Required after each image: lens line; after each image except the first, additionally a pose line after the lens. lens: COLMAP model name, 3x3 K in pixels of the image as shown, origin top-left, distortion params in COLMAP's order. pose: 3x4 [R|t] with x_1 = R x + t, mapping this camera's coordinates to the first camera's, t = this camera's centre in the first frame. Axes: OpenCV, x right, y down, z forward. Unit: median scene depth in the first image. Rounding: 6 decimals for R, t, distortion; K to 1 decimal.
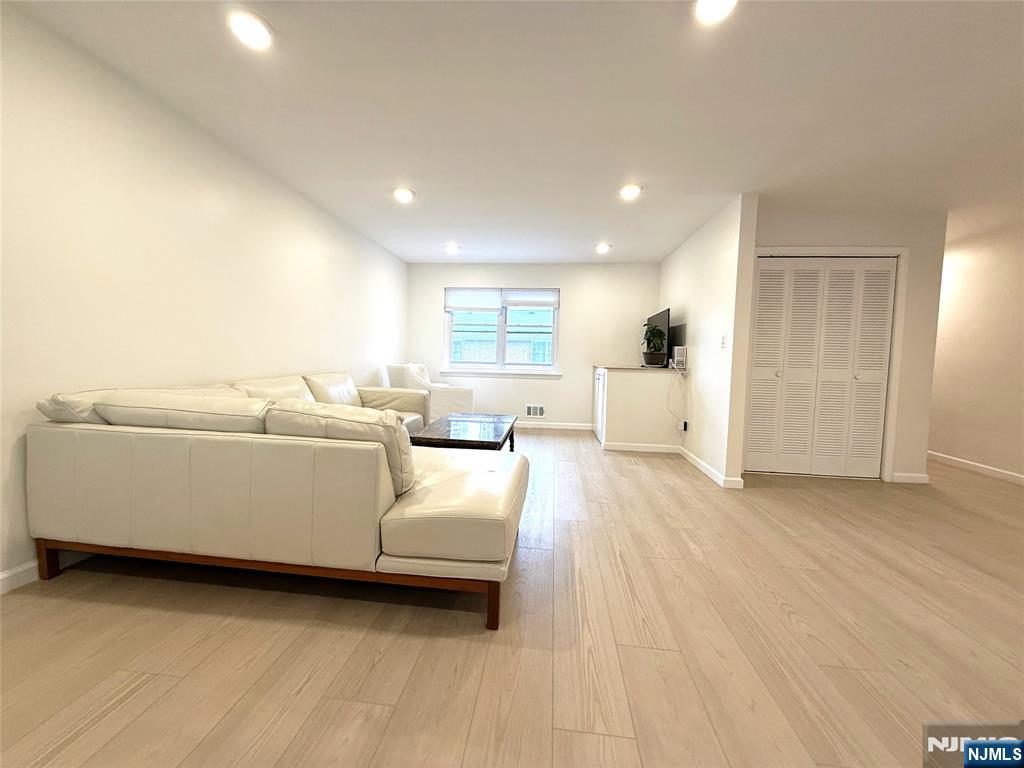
lens RADIAL K [[407.7, 0, 512.0], [0, 407.7, 384.0], [0, 0, 1]] dist [0.002096, 0.000169]
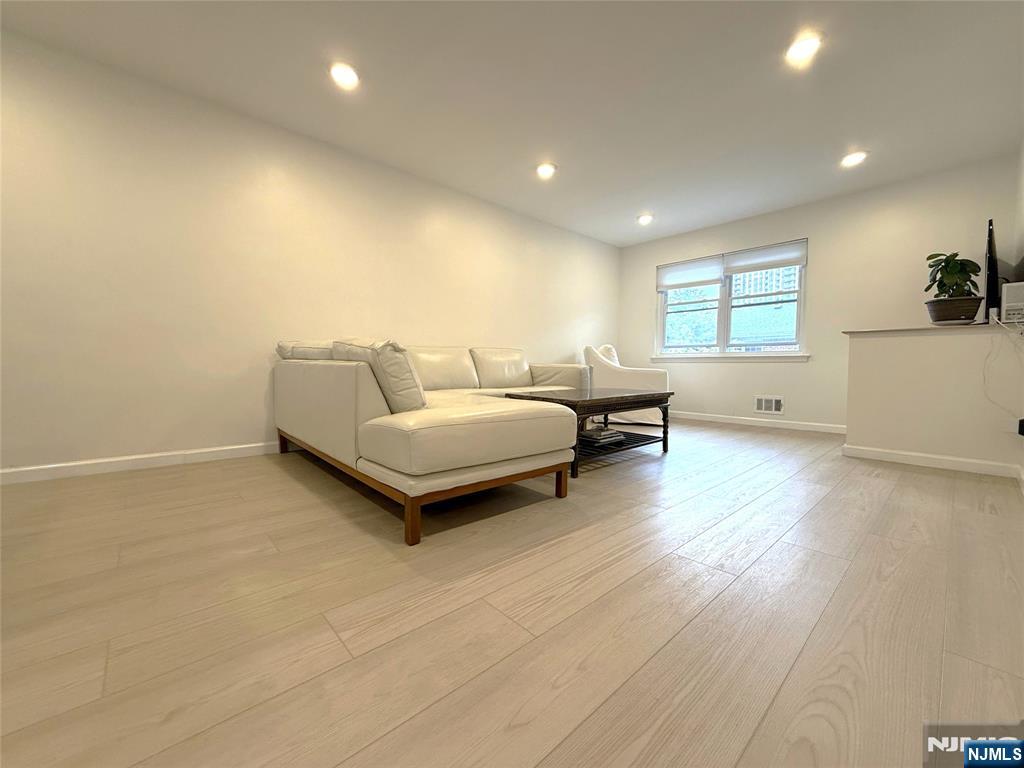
lens RADIAL K [[407.7, 0, 512.0], [0, 407.7, 384.0], [0, 0, 1]] dist [0.002096, 0.000169]
pose [[0.747394, 0.009080, -0.664319, 0.328074], [-0.030053, 0.999345, -0.020153, 0.092267], [0.663701, 0.035027, 0.747178, 0.169744]]
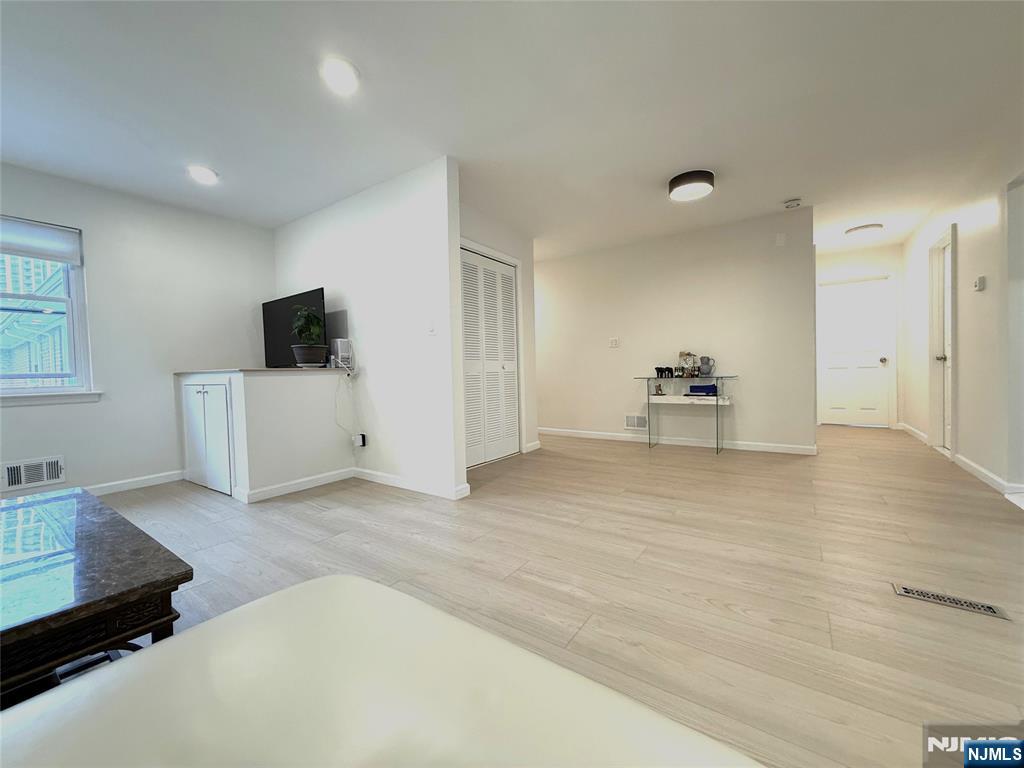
lens RADIAL K [[407.7, 0, 512.0], [0, 407.7, 384.0], [0, 0, 1]] dist [0.002096, 0.000169]
pose [[0.486998, -0.065119, 0.870972, -0.130999], [0.092798, 0.995430, 0.022537, 0.005919], [-0.868459, 0.069849, 0.490815, 0.426266]]
